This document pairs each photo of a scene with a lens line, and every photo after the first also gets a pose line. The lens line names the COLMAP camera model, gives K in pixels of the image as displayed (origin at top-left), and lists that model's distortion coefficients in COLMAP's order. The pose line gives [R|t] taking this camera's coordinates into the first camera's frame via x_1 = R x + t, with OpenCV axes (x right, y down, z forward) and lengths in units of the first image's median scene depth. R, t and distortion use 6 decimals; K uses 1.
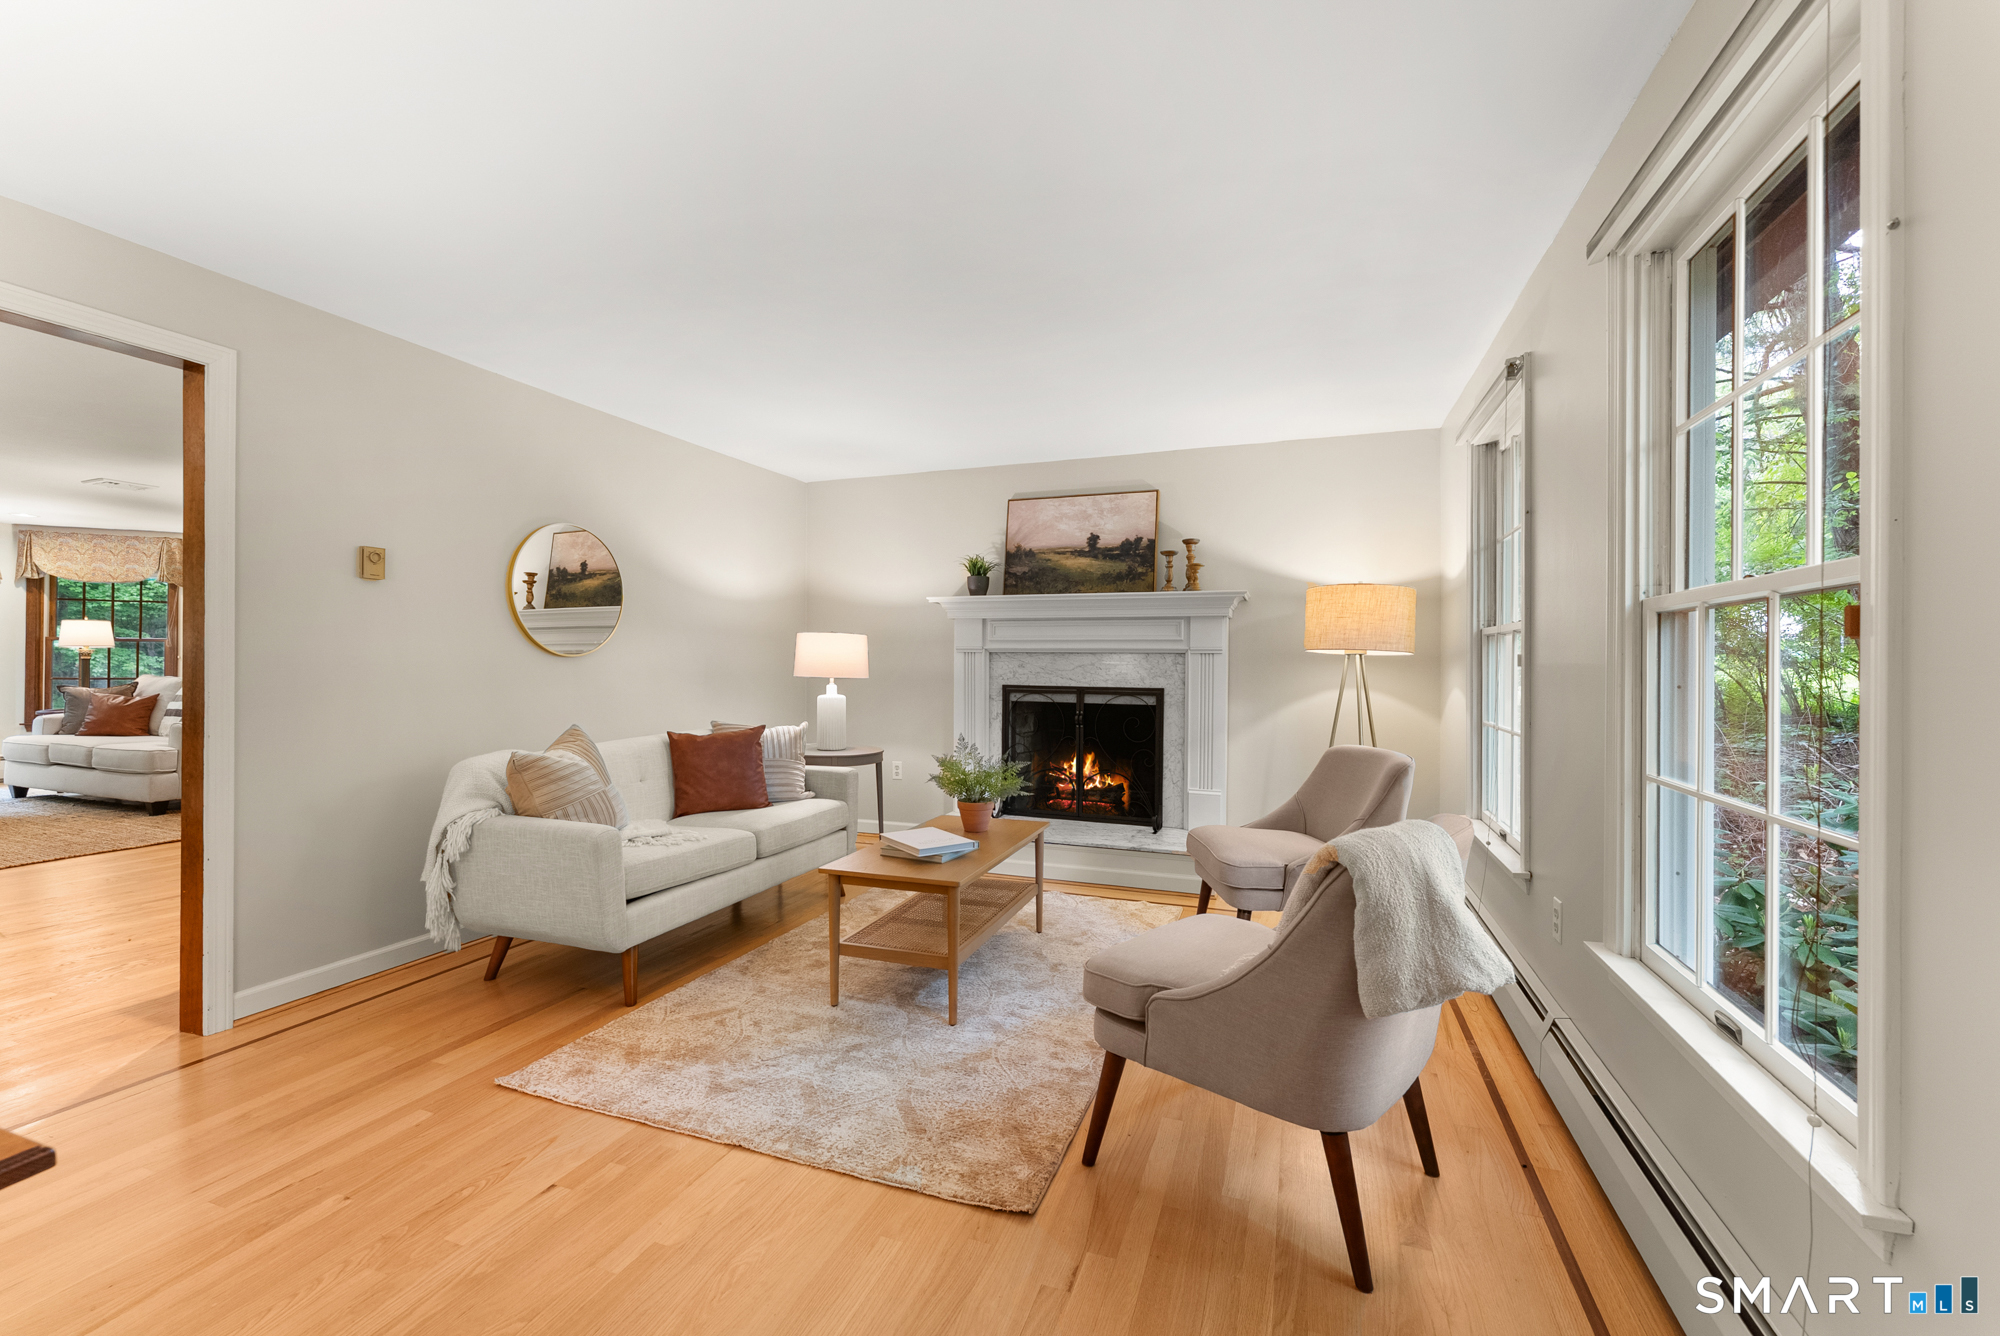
lens RADIAL K [[820.1, 0, 973.4], [0, 820.1, 655.1], [0, 0, 1]] dist [-0.000018, 0.000180]
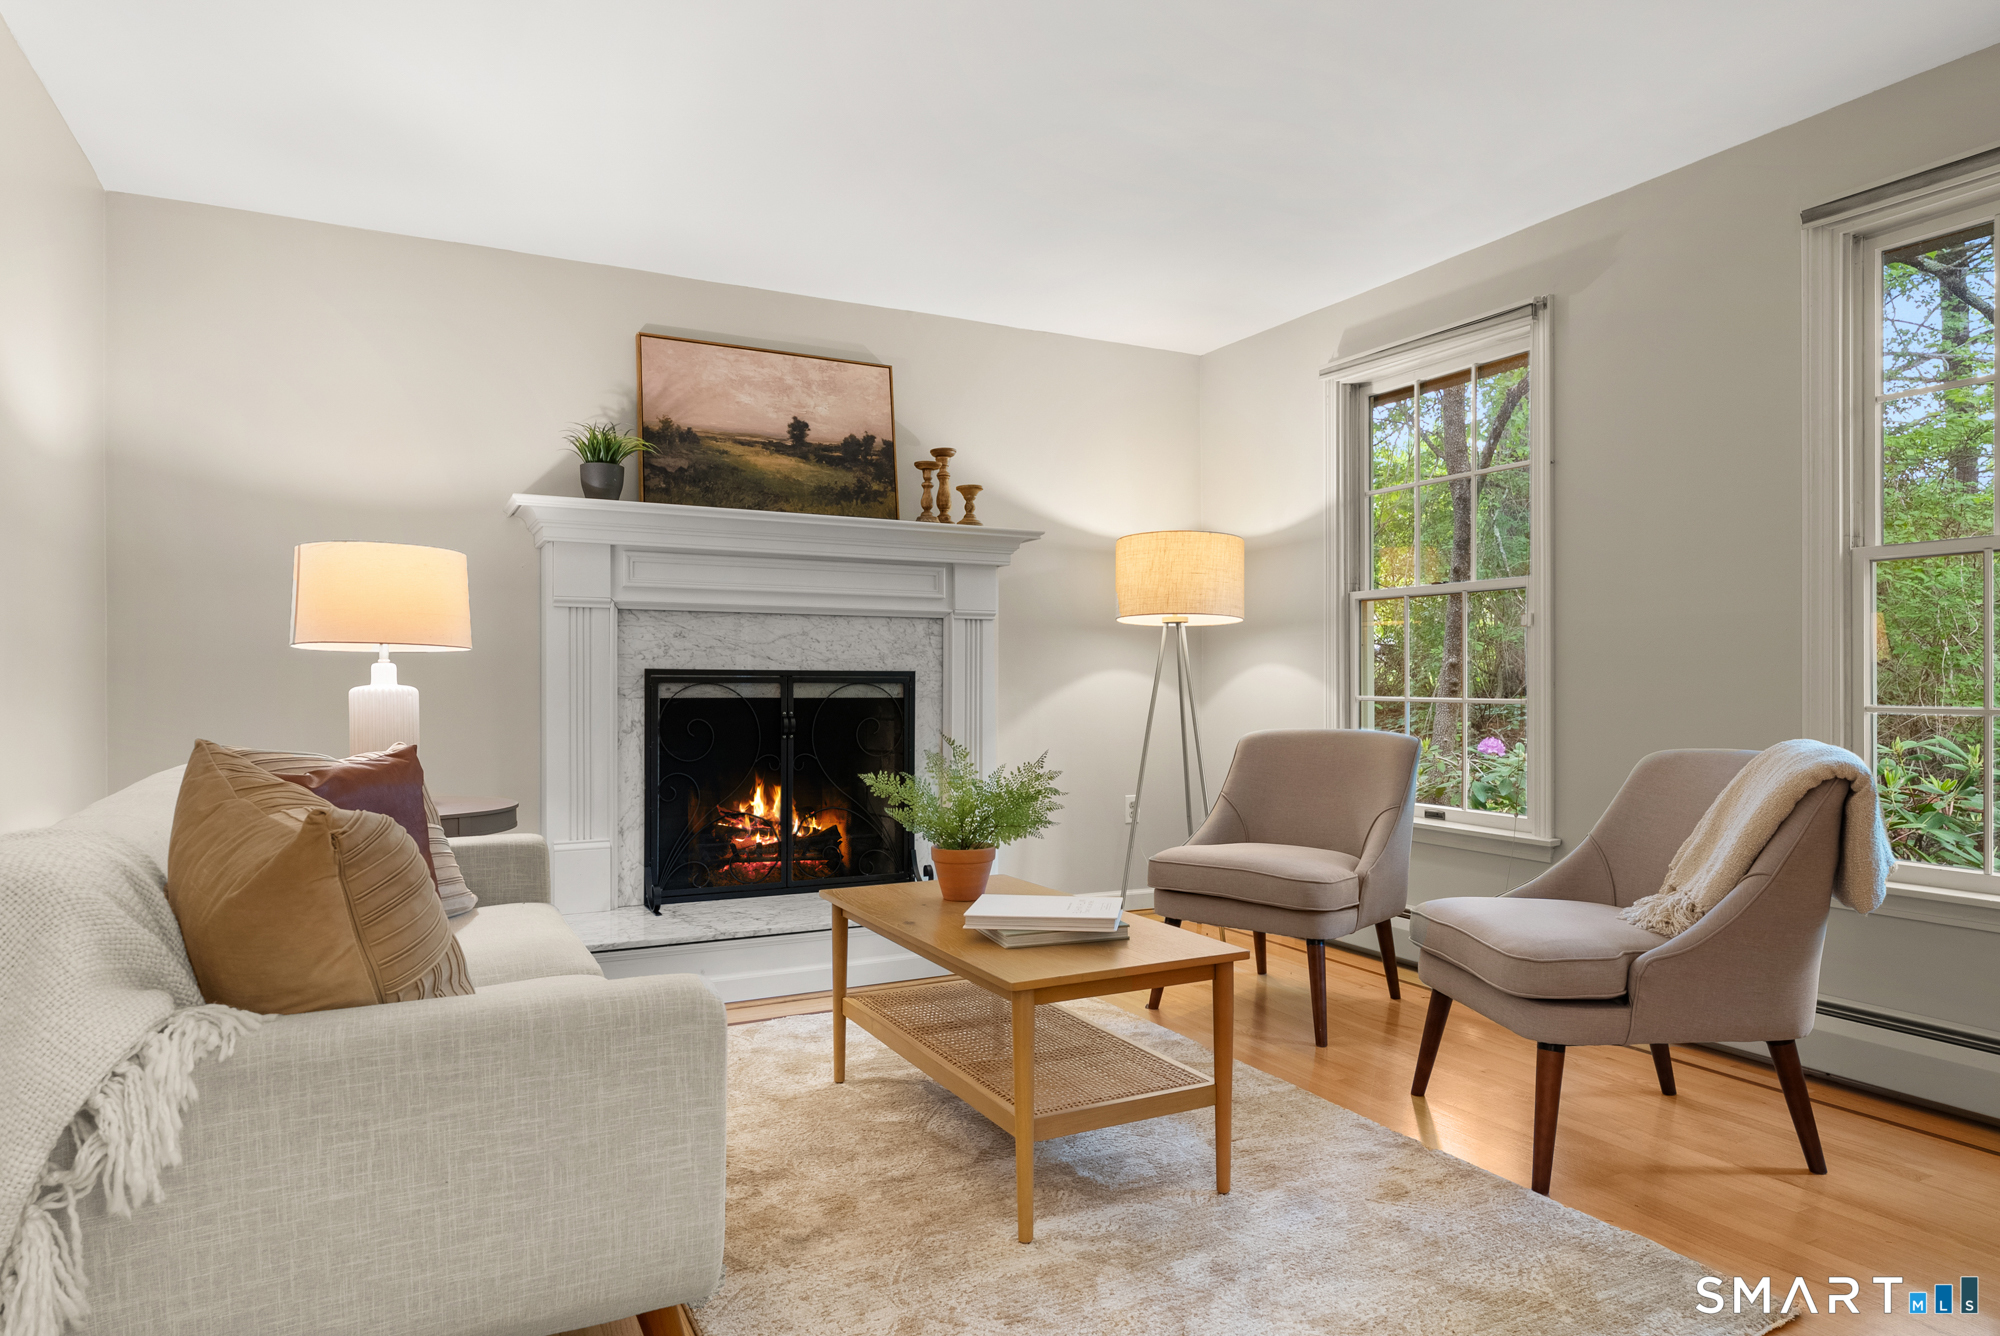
lens RADIAL K [[1235.8, 0, 993.4], [0, 1235.8, 675.9], [0, 0, 1]] dist [0.005008, 0.002506]
pose [[0.656307, -0.001346, 0.754493, -0.517939], [-0.003668, 0.999981, 0.004974, 0.042828], [-0.754485, -0.006032, 0.656289, 0.336115]]
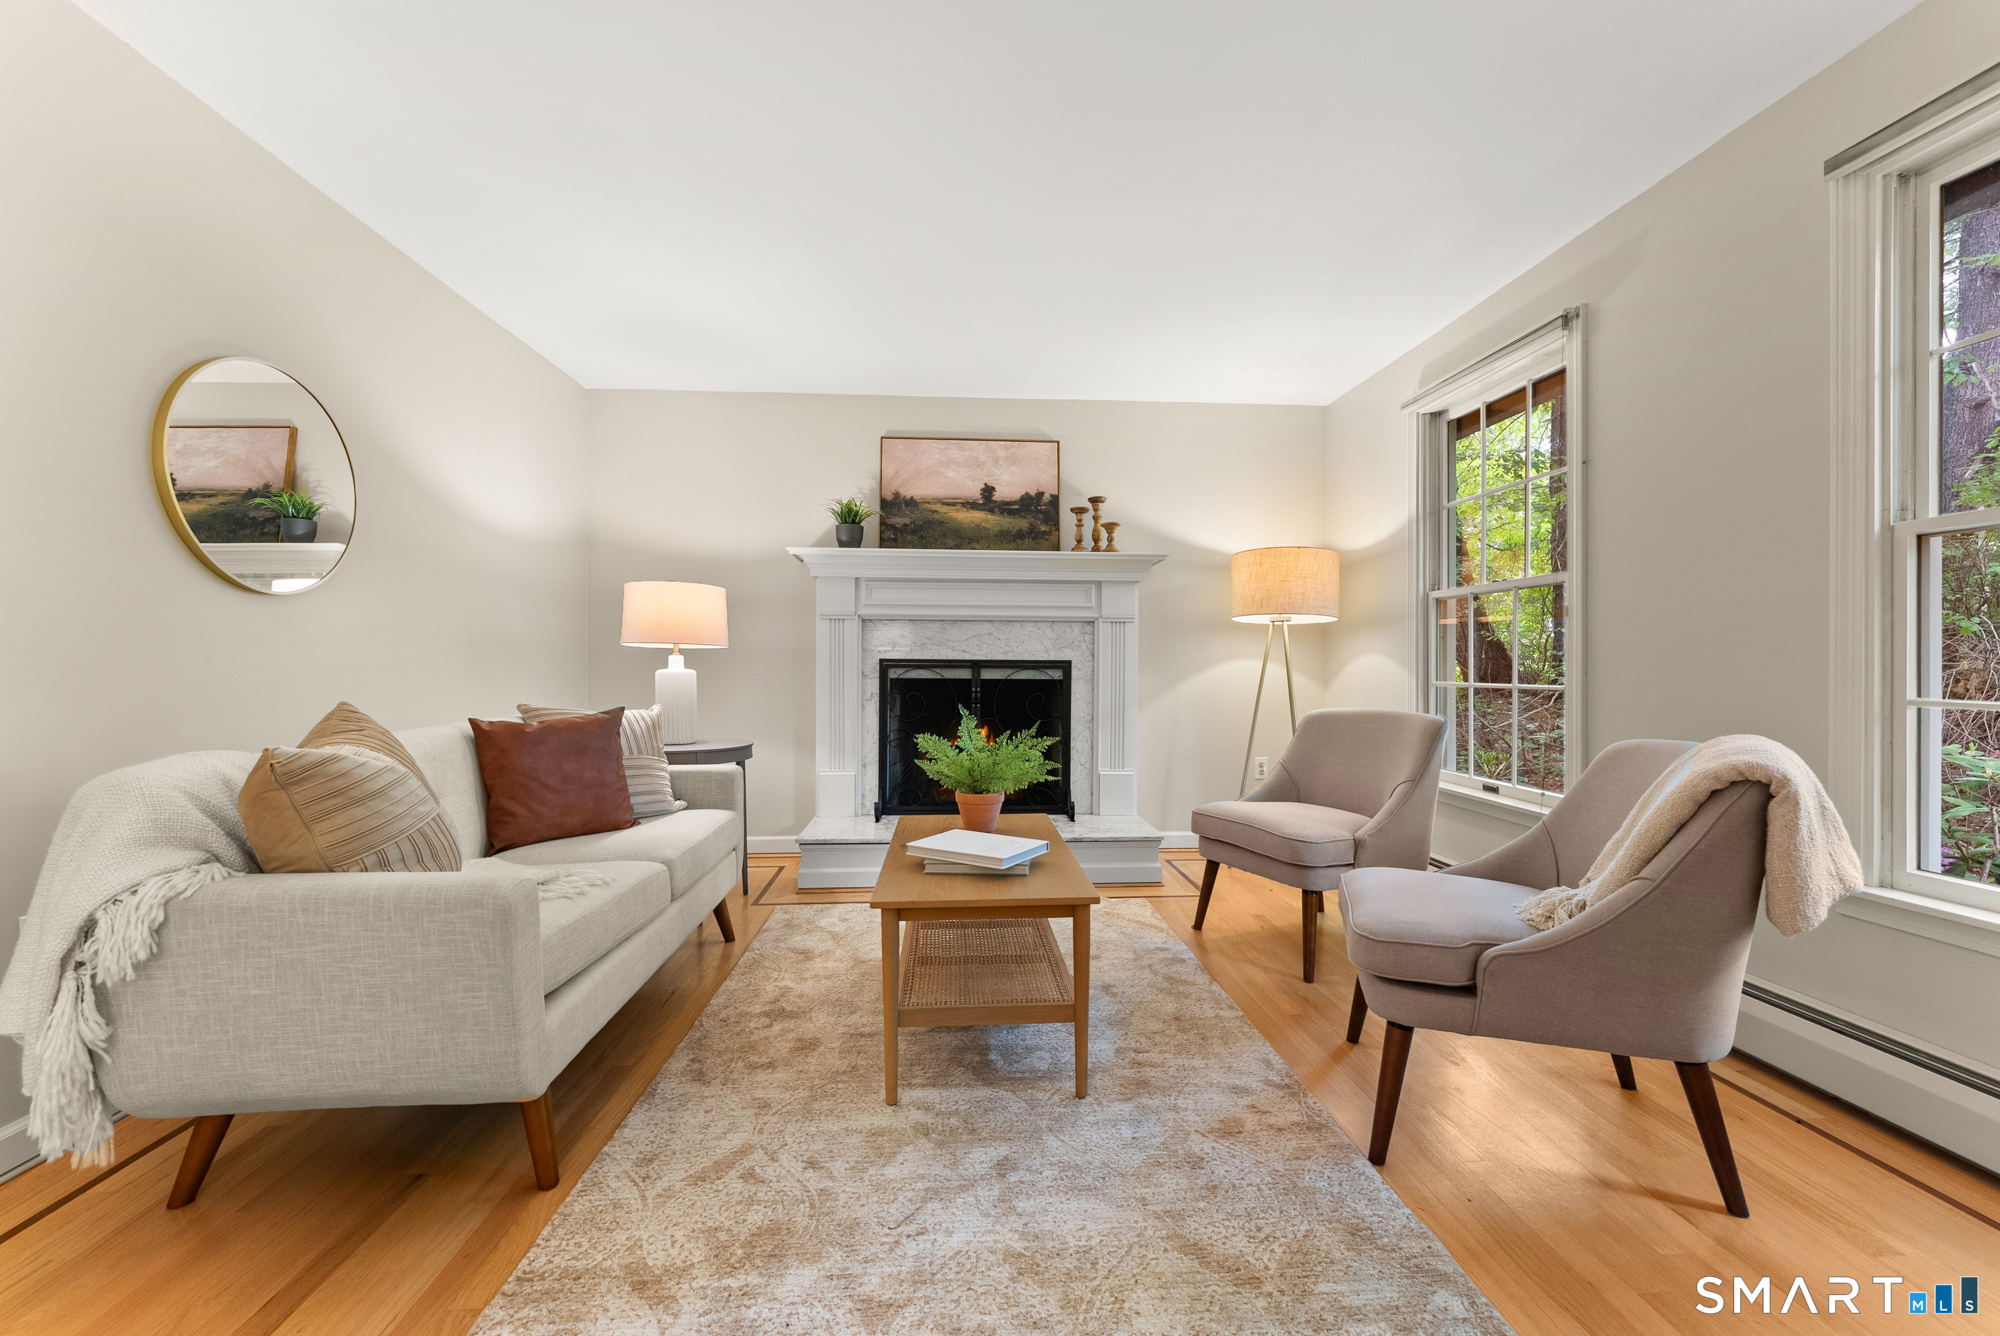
lens RADIAL K [[820.1, 0, 986.1], [0, 820.1, 664.6], [0, 0, 1]] dist [-0.000018, 0.000180]
pose [[0.906703, -0.000671, 0.421769, -0.256721], [-0.002956, 0.999964, 0.007946, 0.042055], [-0.421759, -0.008451, 0.906668, 0.243668]]
